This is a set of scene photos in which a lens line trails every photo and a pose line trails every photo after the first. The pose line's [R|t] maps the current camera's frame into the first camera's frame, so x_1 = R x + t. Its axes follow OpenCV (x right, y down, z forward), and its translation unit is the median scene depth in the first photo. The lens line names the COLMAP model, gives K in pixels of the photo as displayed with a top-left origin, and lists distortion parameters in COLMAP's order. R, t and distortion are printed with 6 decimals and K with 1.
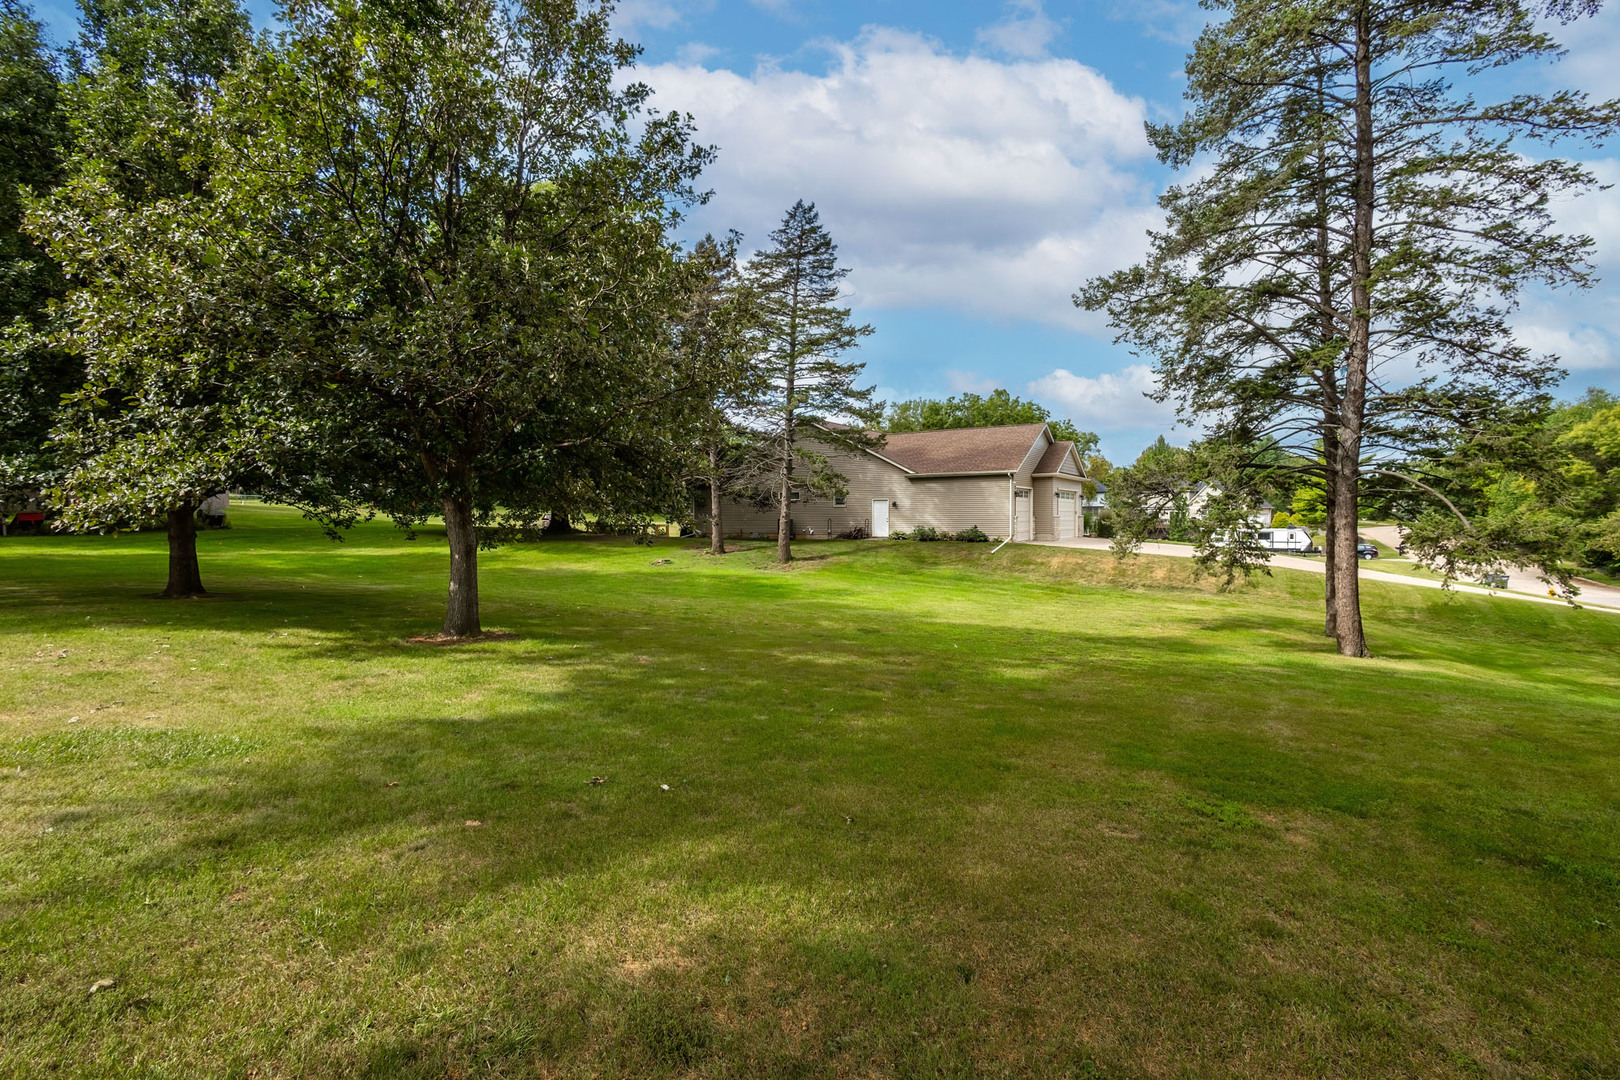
lens RADIAL K [[741.9, 0, 817.6], [0, 741.9, 525.7], [0, 0, 1]] dist [-0.005024, -0.000365]
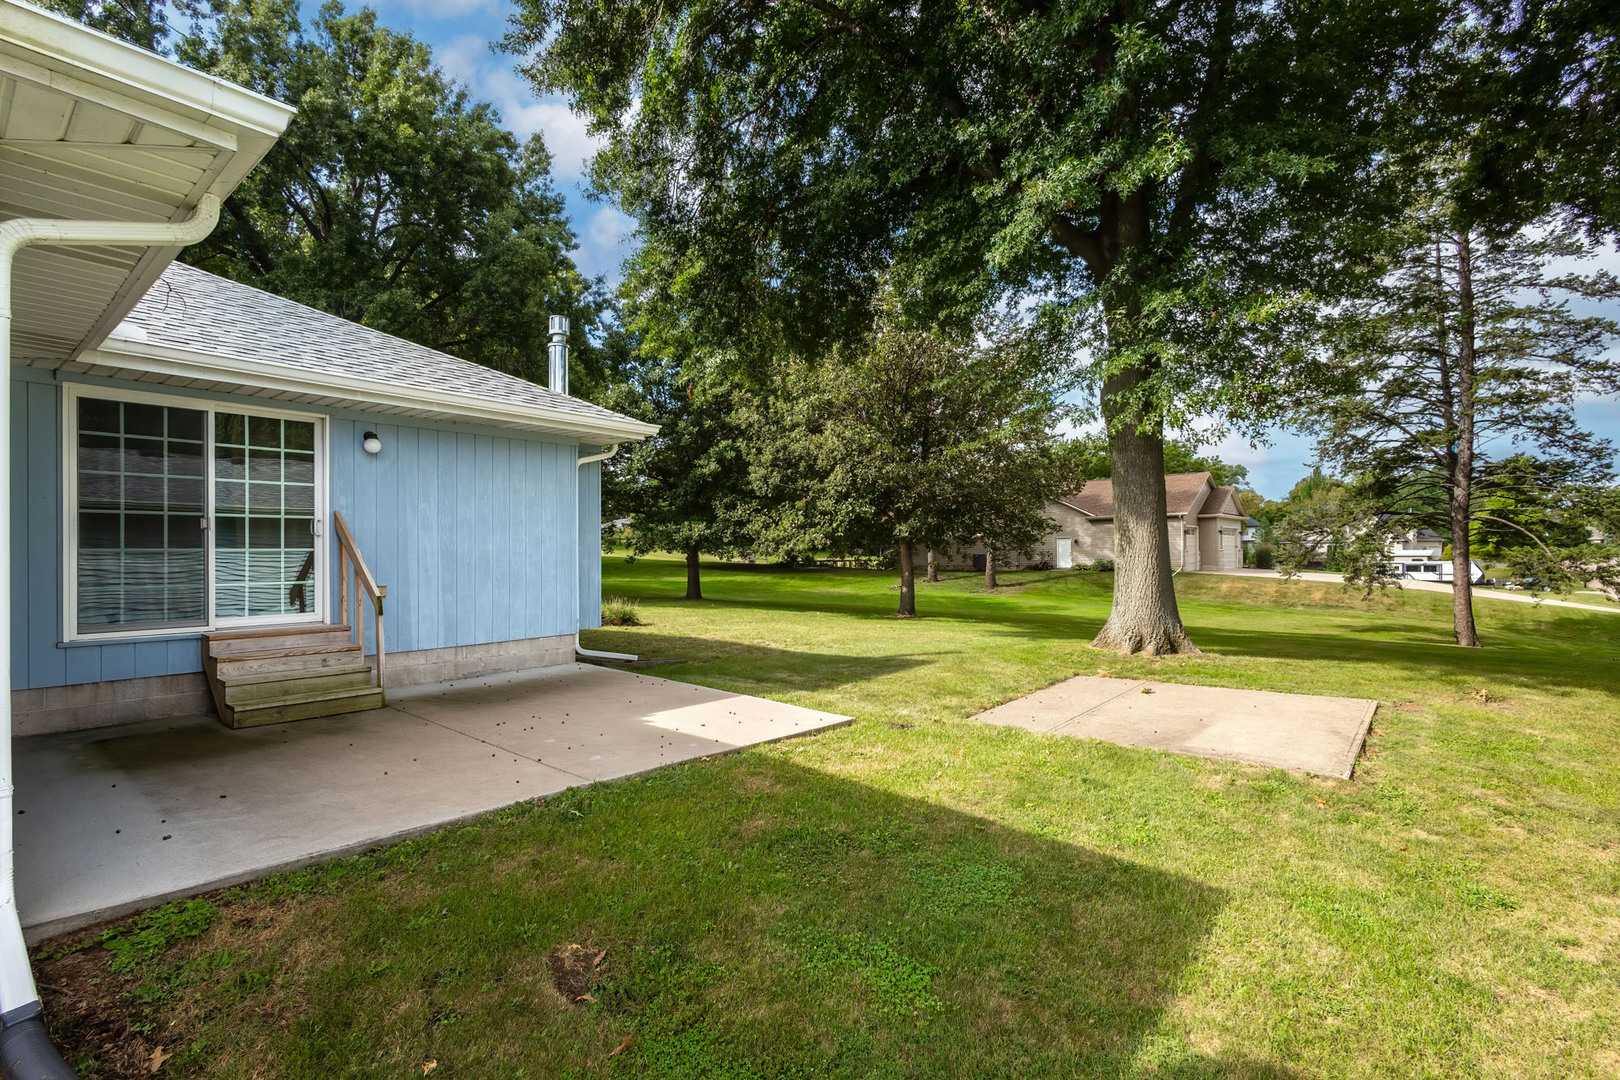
lens RADIAL K [[741.9, 0, 801.0], [0, 741.9, 555.0], [0, 0, 1]] dist [-0.005024, -0.000365]
pose [[0.984689, -0.006324, -0.174205, -0.182761], [0.004612, 0.999937, -0.010233, 0.005735], [0.174258, 0.009273, 0.984656, -0.392583]]
